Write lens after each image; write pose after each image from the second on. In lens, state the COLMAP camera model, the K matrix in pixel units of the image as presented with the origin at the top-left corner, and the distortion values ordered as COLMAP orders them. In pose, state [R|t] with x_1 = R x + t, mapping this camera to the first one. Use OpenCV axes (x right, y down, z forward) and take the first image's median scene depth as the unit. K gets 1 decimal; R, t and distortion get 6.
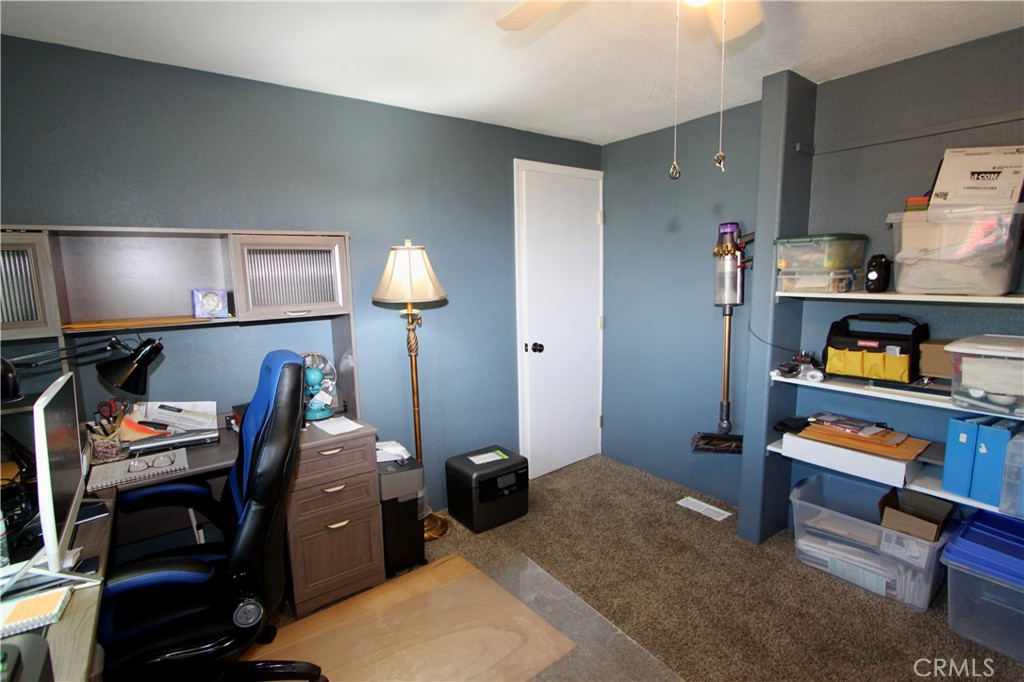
lens RADIAL K [[478.1, 0, 512.1], [0, 478.1, 338.7], [0, 0, 1]] dist [-0.013069, 0.000105]
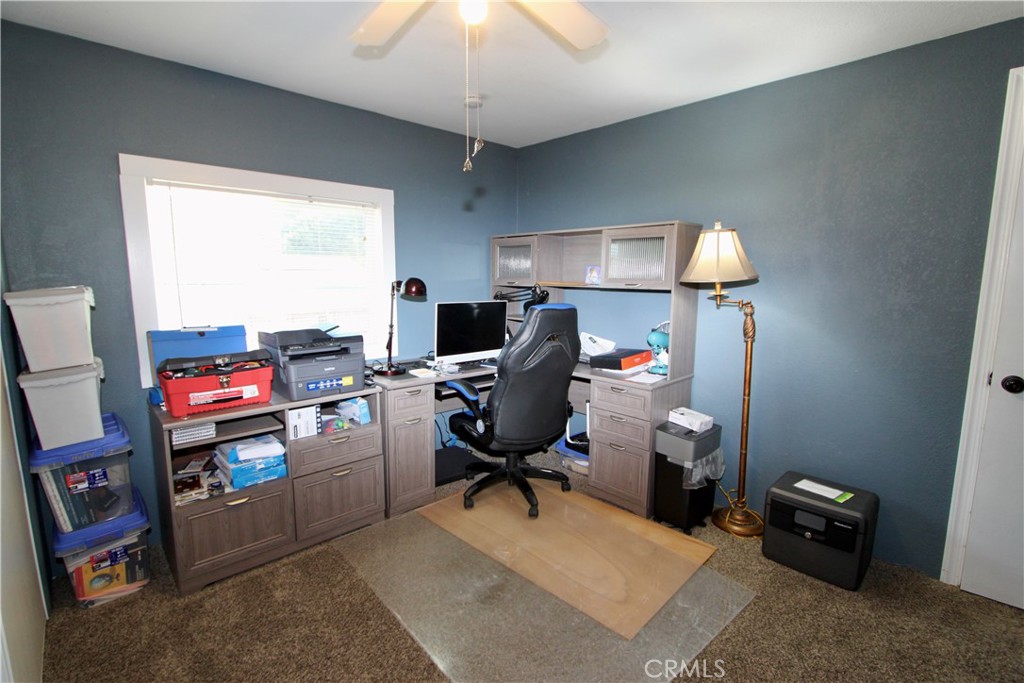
lens RADIAL K [[478.1, 0, 514.7], [0, 478.1, 342.4], [0, 0, 1]] dist [-0.013069, 0.000105]
pose [[0.126620, 0.162061, -0.978623, 0.639893], [-0.141080, 0.979477, 0.143948, -0.033227], [0.981867, 0.119838, 0.146885, 0.373319]]
